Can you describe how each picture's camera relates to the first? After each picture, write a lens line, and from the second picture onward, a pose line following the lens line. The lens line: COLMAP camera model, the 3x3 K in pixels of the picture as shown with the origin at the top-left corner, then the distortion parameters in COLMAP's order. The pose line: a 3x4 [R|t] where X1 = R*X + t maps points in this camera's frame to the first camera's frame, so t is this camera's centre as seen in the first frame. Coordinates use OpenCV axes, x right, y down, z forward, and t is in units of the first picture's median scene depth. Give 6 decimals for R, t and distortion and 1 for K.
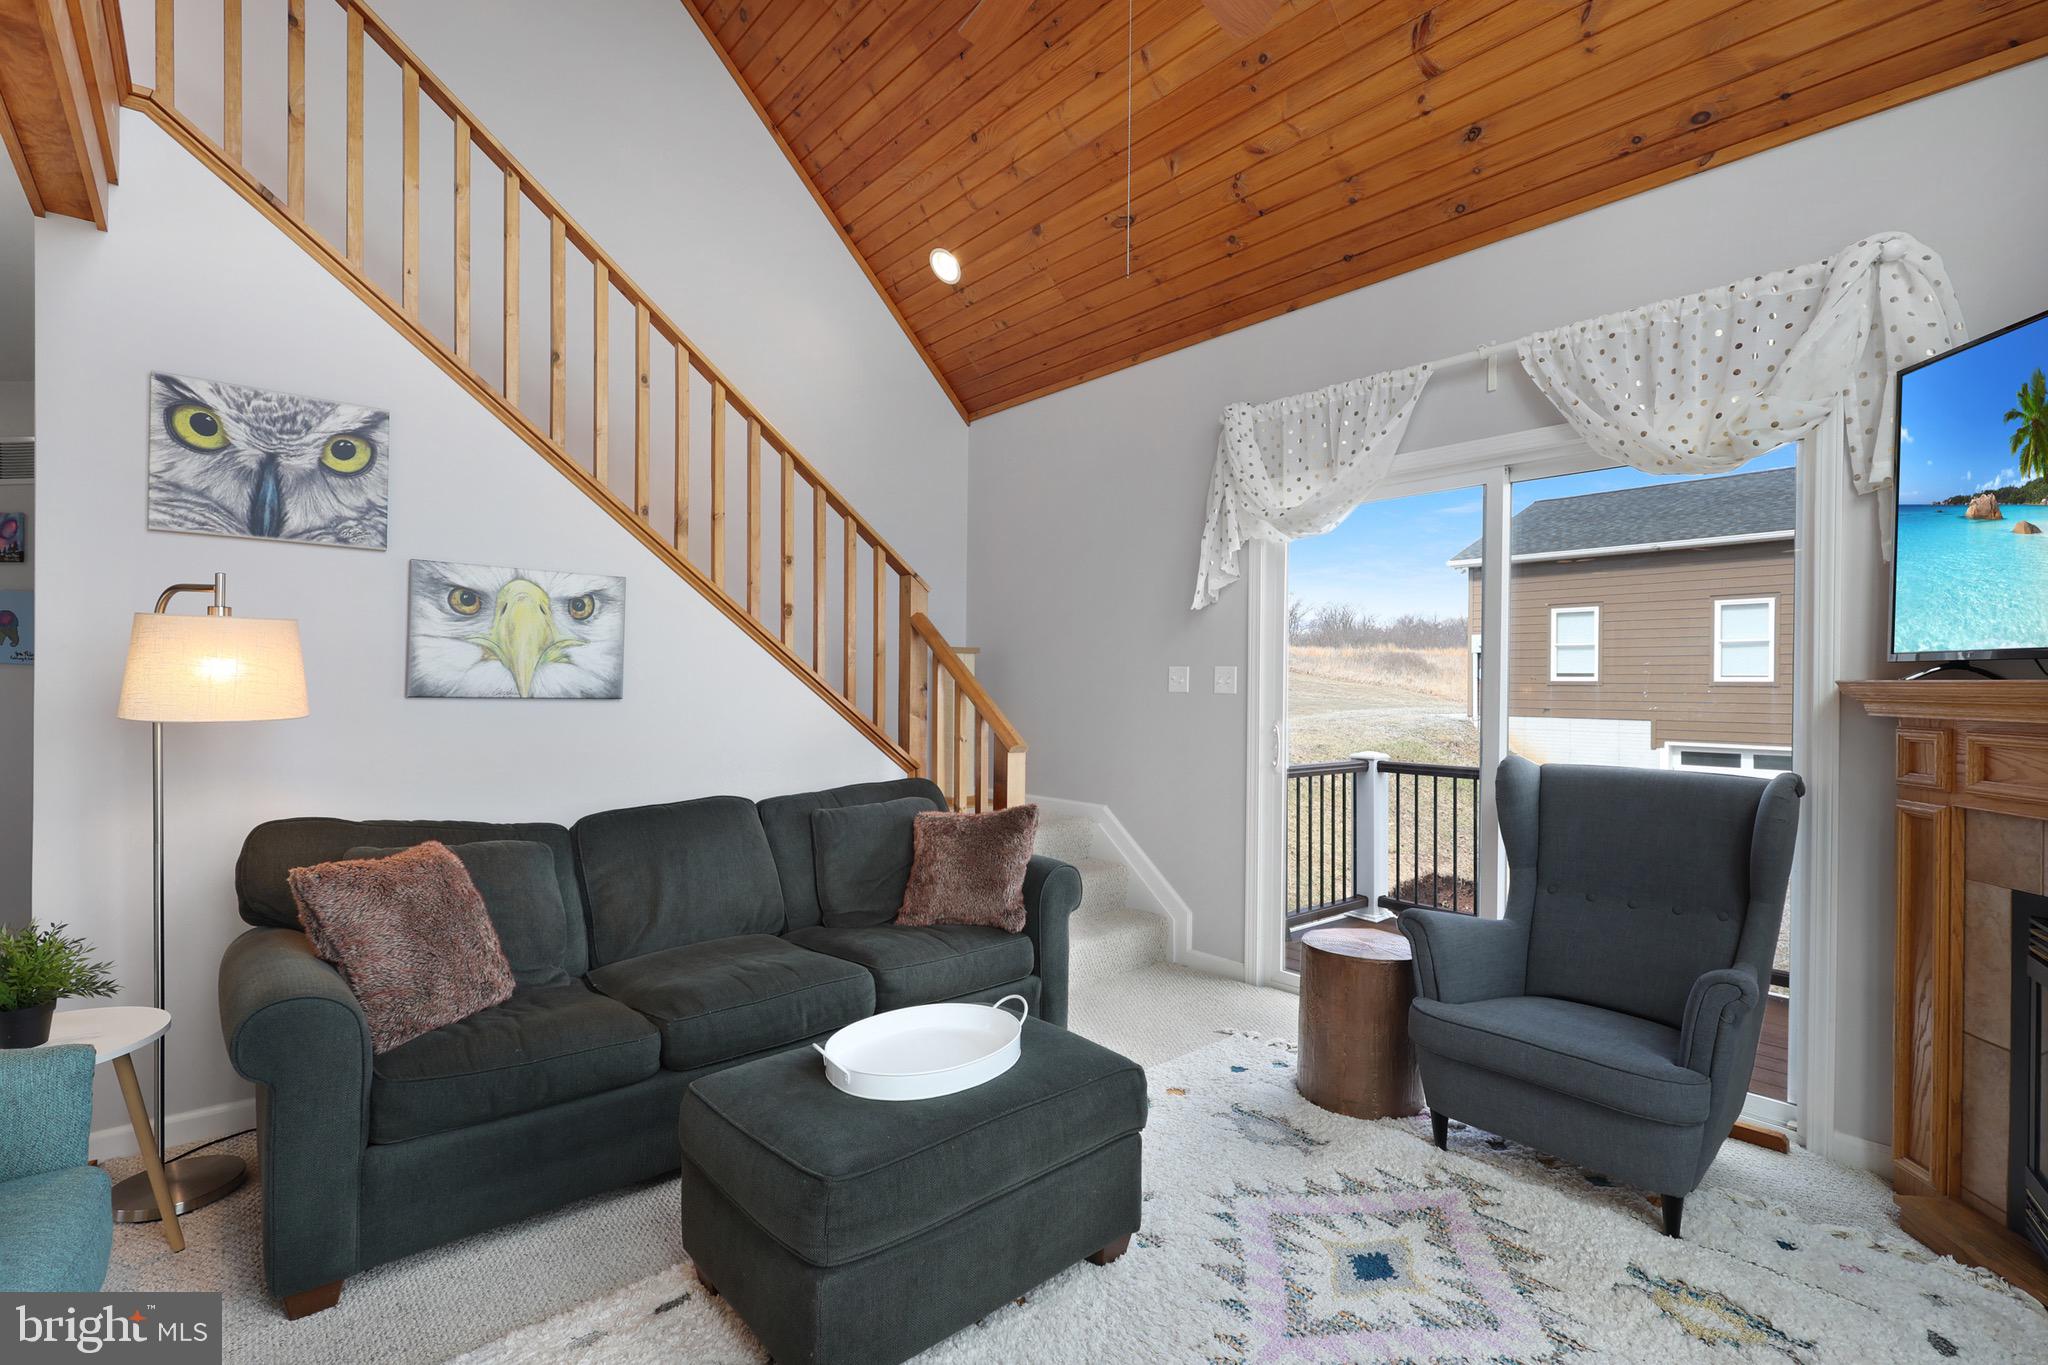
lens RADIAL K [[1003.9, 0, 1041.7], [0, 1003.9, 690.0], [0, 0, 1]] dist [-0.000164, 0.001811]
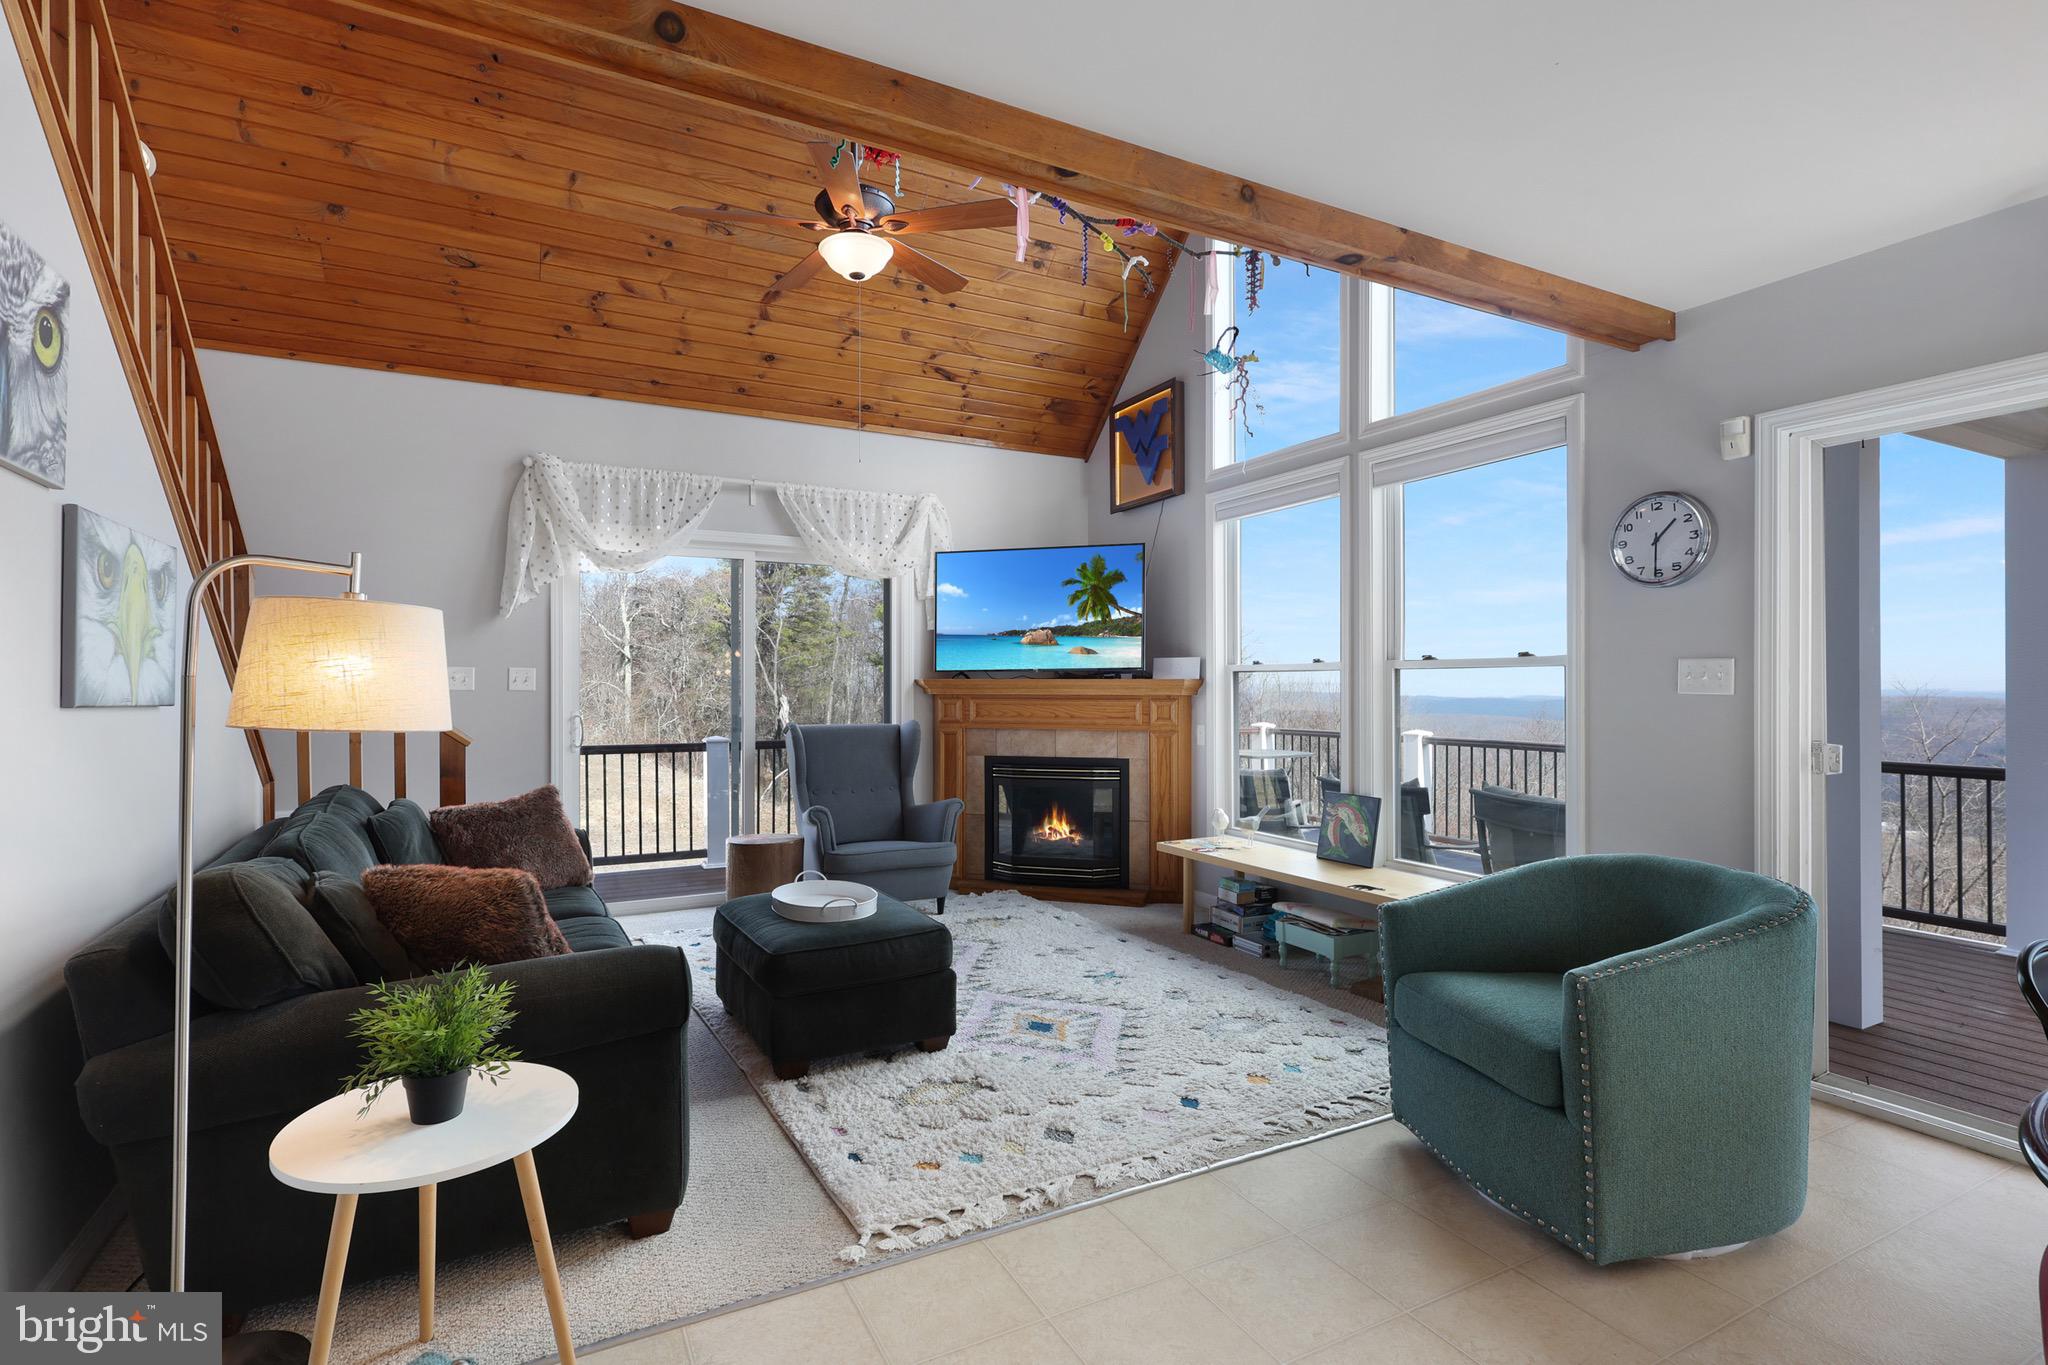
lens RADIAL K [[1048.1, 0, 1021.1], [0, 1048.1, 690.0], [0, 0, 1]] dist [-0.001091, 0.001451]
pose [[0.194586, -0.012265, 0.980809, -1.321588], [0.008293, 0.999907, 0.010859, -0.007288], [-0.980850, 0.006021, 0.194669, 0.255090]]
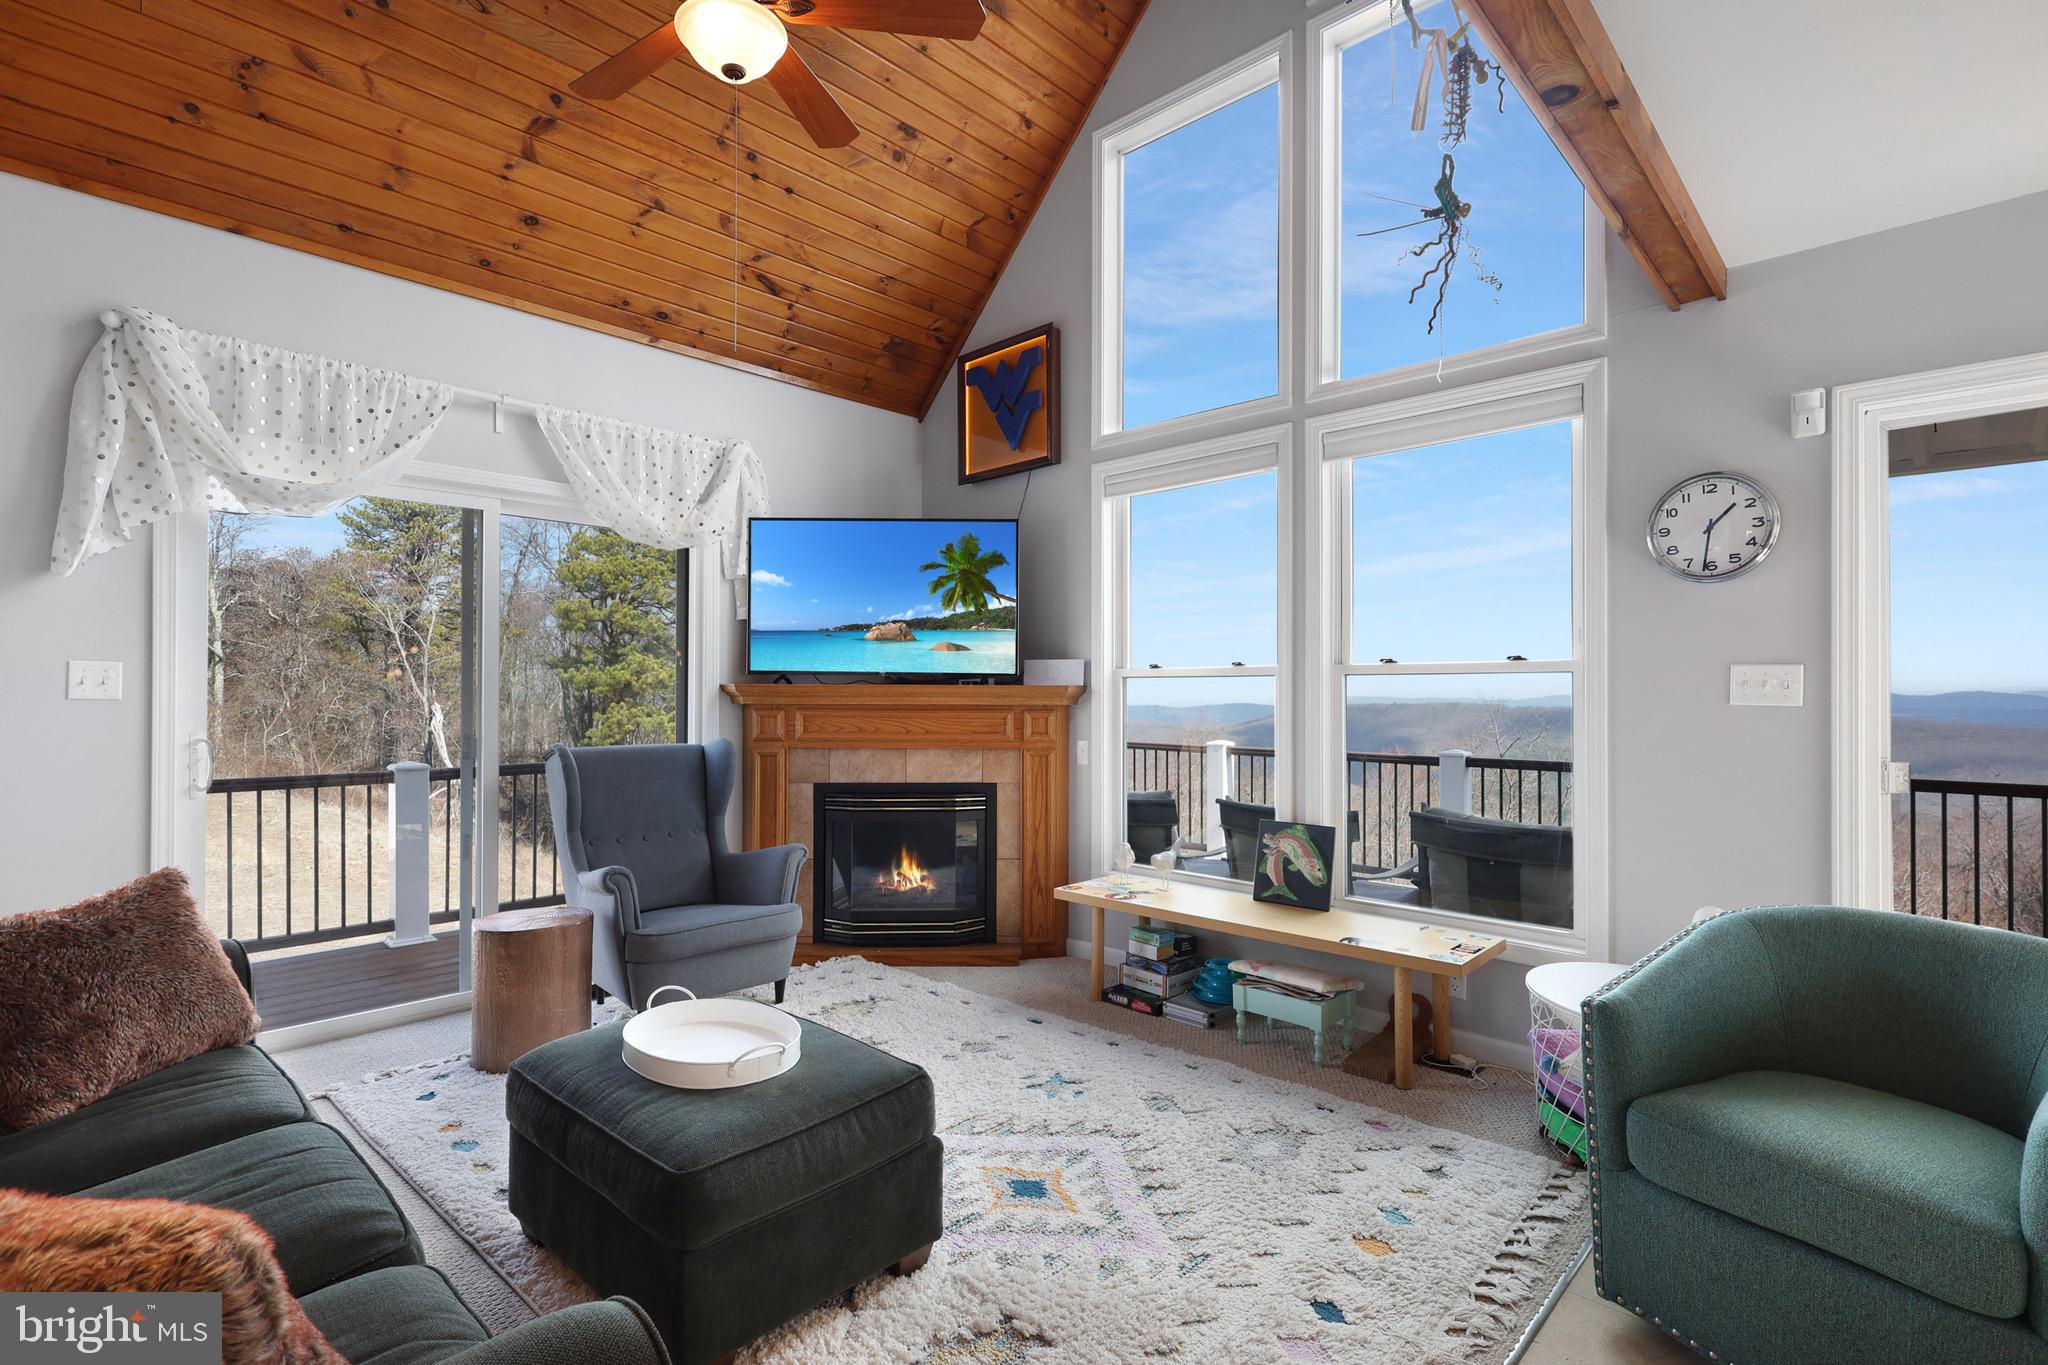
lens RADIAL K [[1003.9, 0, 983.5], [0, 1003.9, 689.8], [0, 0, 1]] dist [-0.000164, 0.001811]
pose [[-0.111043, -0.005303, 0.993801, -0.863037], [0.002909, 0.999980, 0.005661, -0.006722], [-0.993811, 0.003519, -0.111025, 0.644388]]
